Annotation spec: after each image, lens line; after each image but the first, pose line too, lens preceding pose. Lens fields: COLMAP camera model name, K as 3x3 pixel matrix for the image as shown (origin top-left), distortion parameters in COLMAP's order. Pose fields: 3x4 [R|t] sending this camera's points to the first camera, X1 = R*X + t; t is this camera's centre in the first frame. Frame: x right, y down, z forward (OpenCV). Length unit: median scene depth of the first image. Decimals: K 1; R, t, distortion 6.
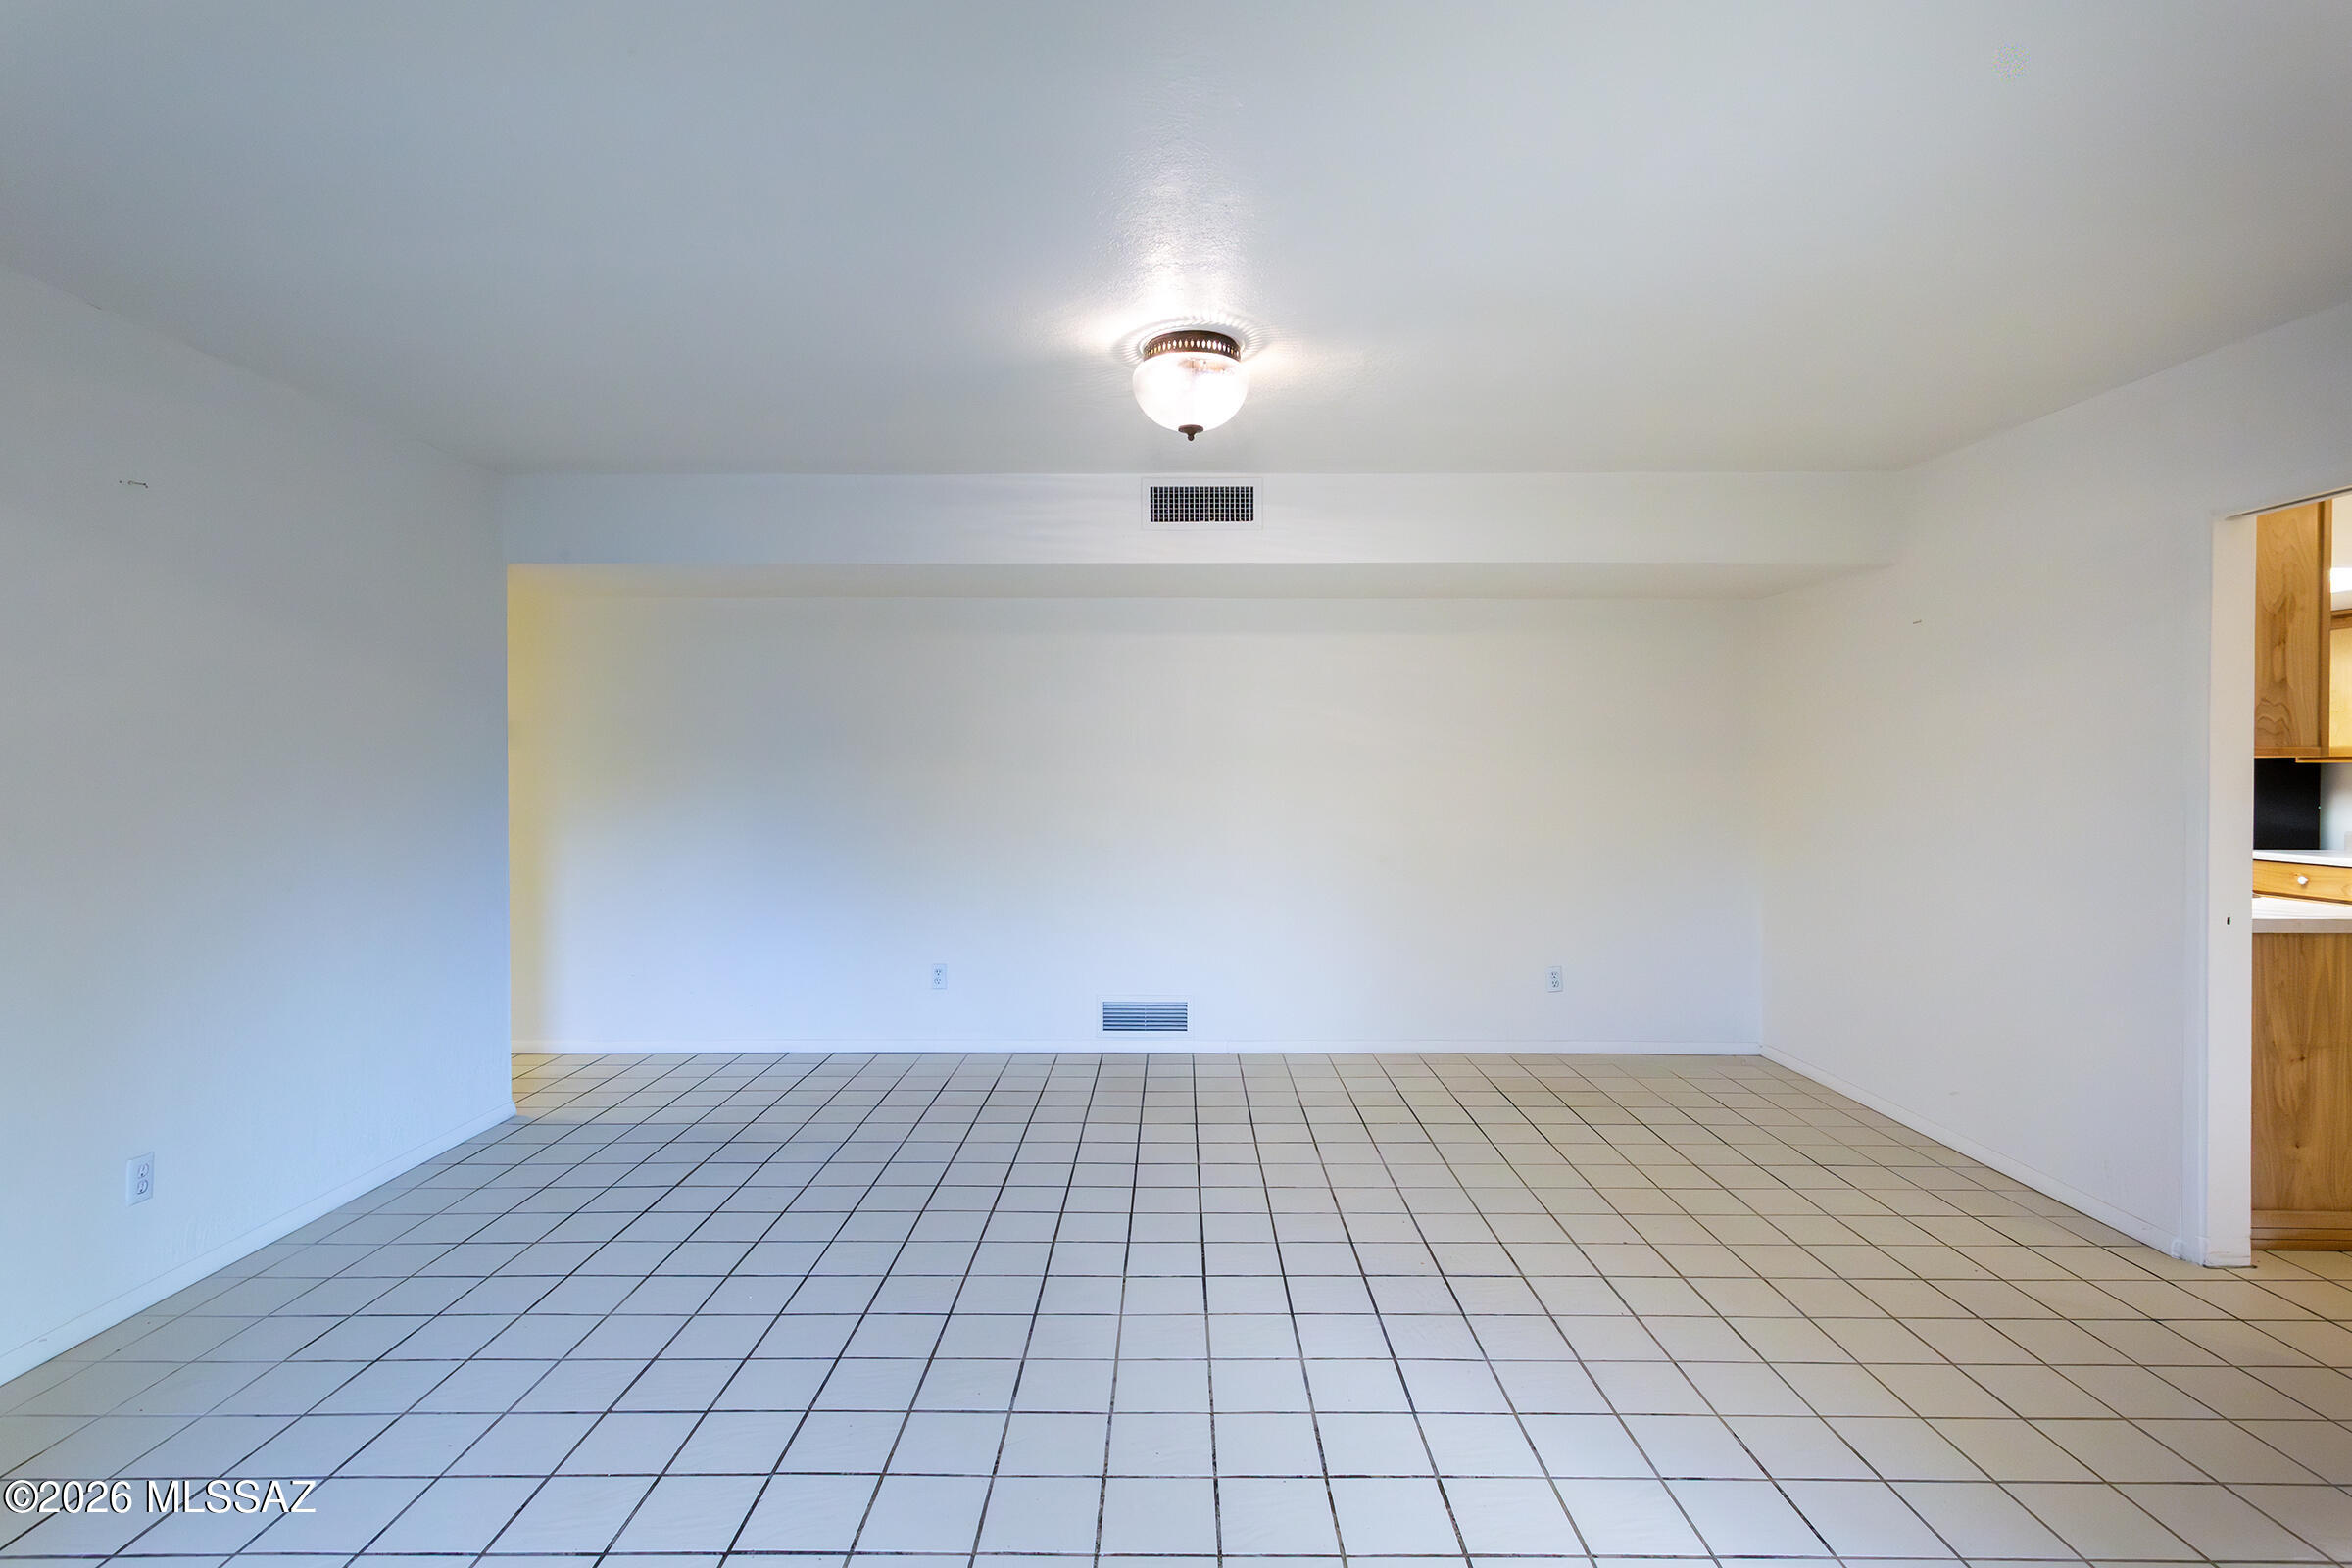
lens RADIAL K [[1145.3, 0, 1184.5], [0, 1145.3, 786.8], [0, 0, 1]] dist [0.002614, 0.001352]
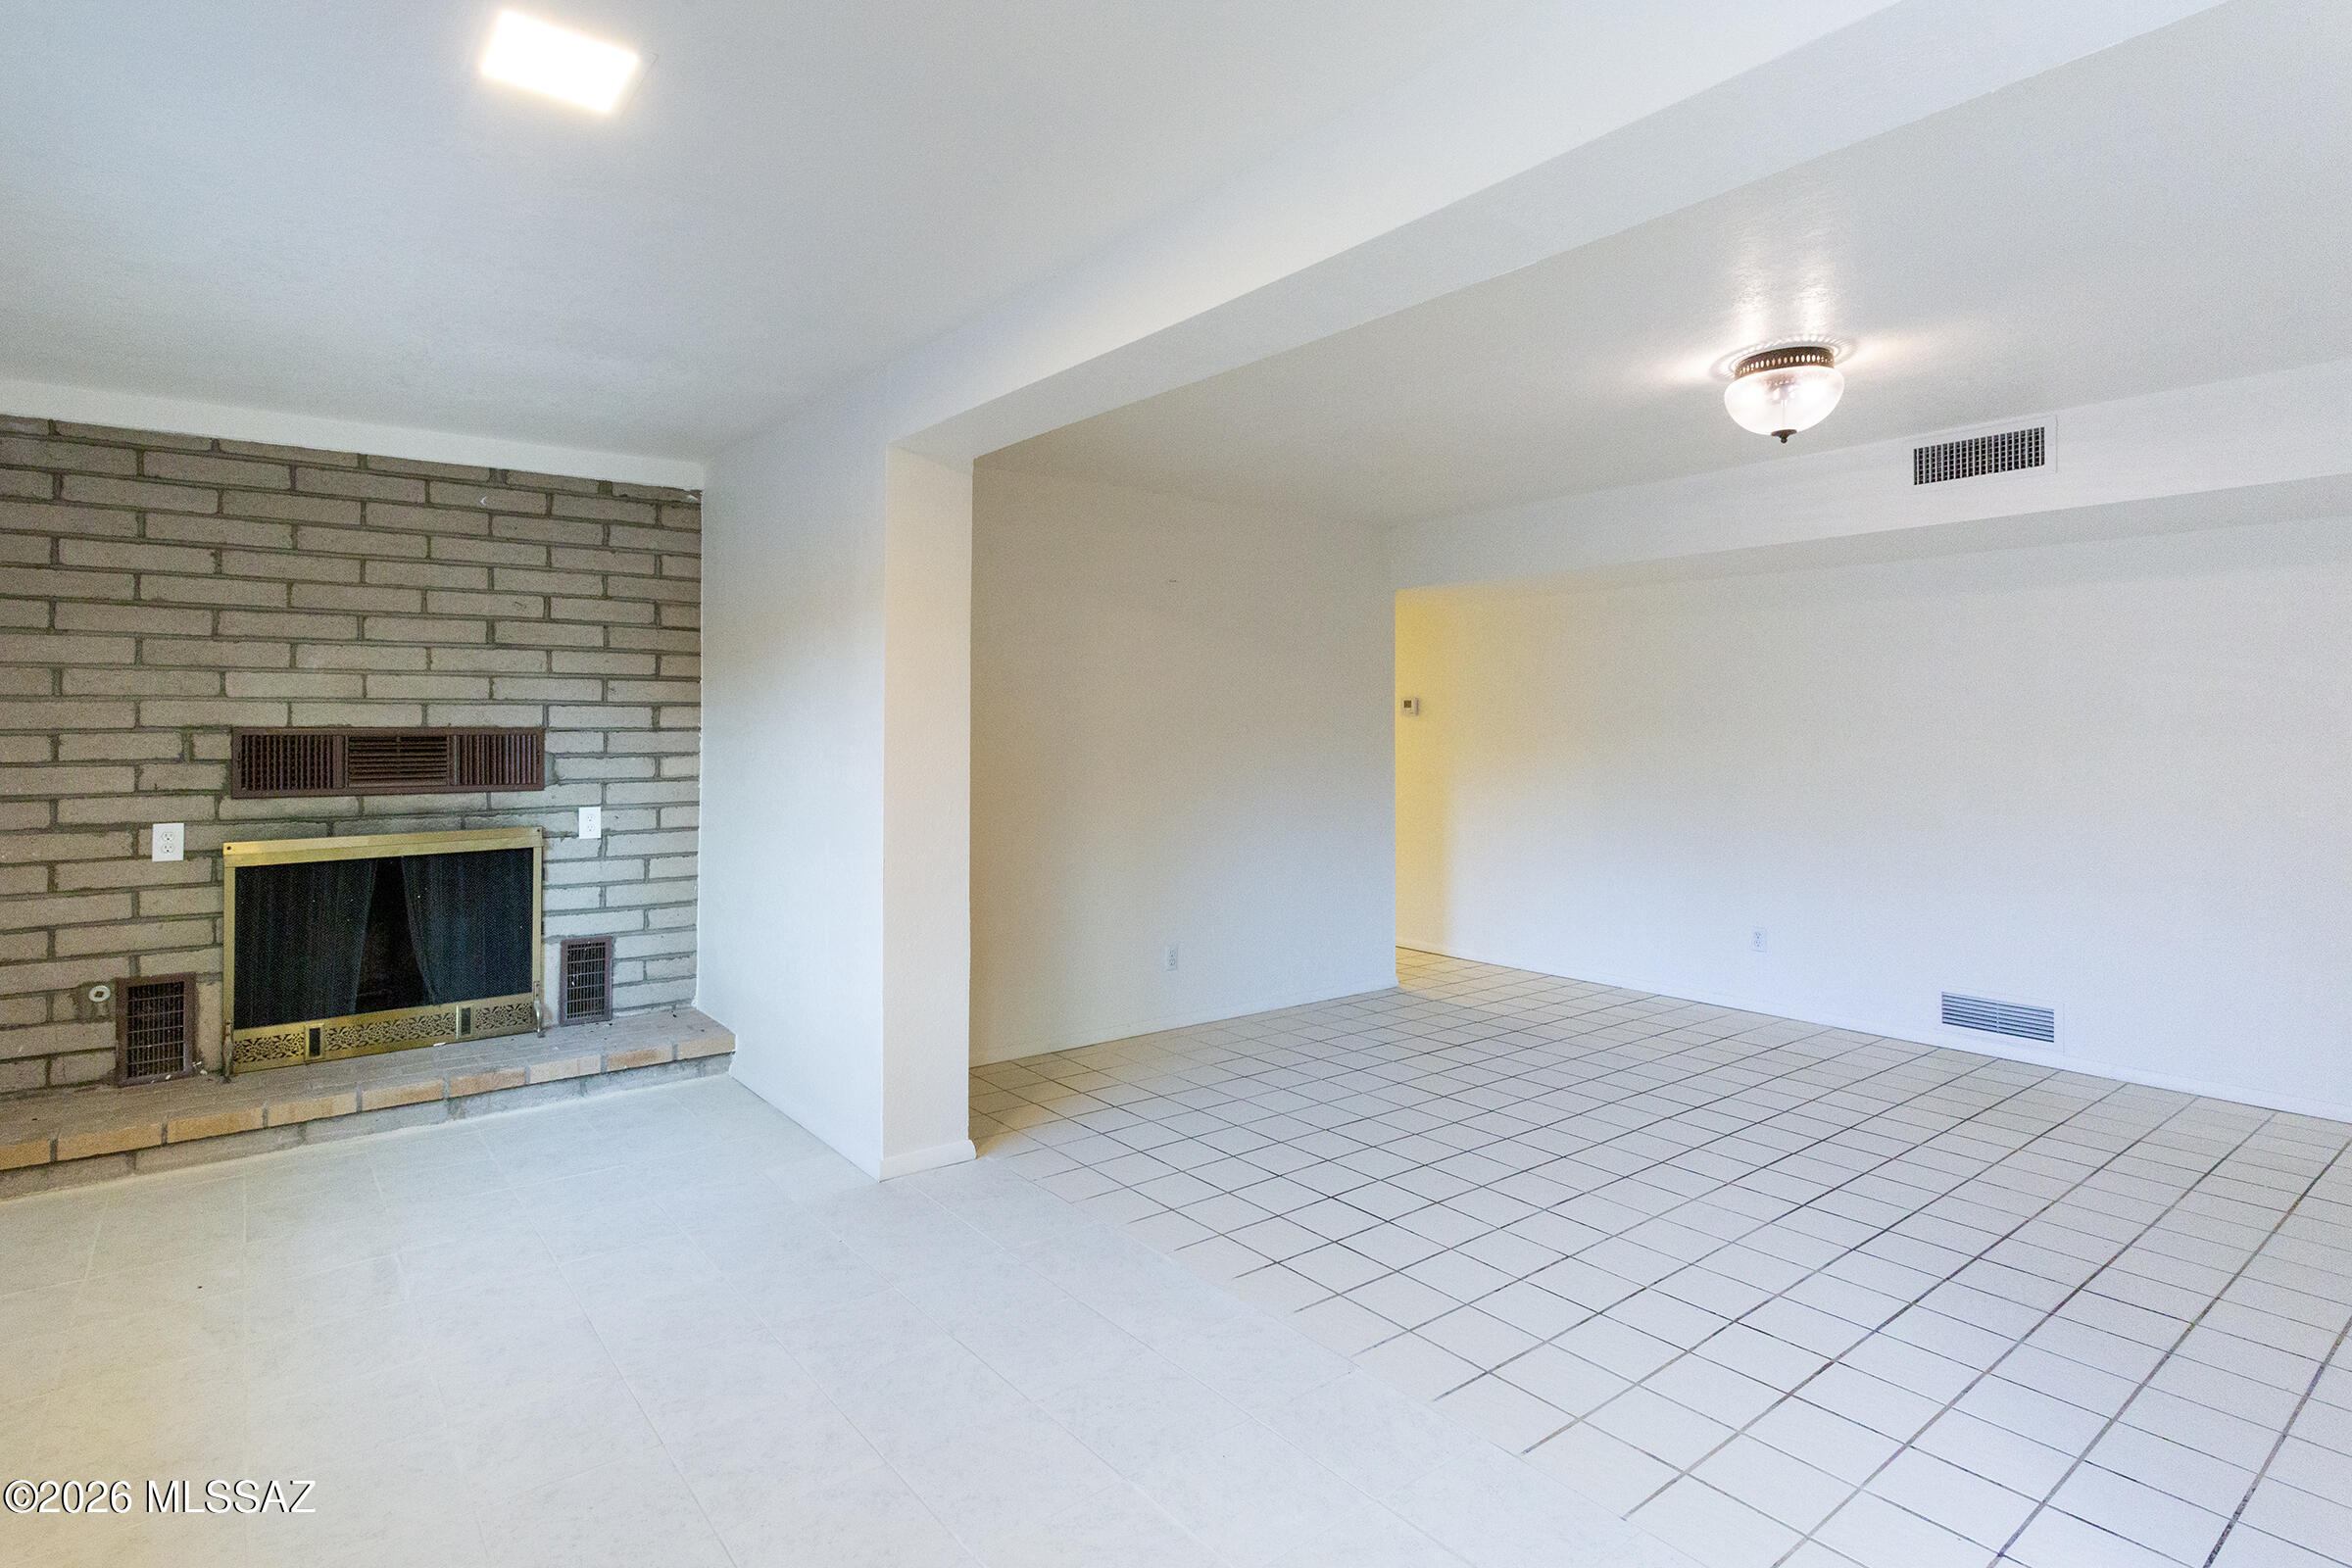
lens RADIAL K [[1145.3, 0, 1079.9], [0, 1145.3, 730.8], [0, 0, 1]] dist [0.002614, 0.001352]
pose [[0.580786, -0.001574, -0.814054, 0.491220], [-0.019778, 0.999676, -0.016044, 0.009546], [0.813816, 0.025418, 0.580567, -0.192640]]
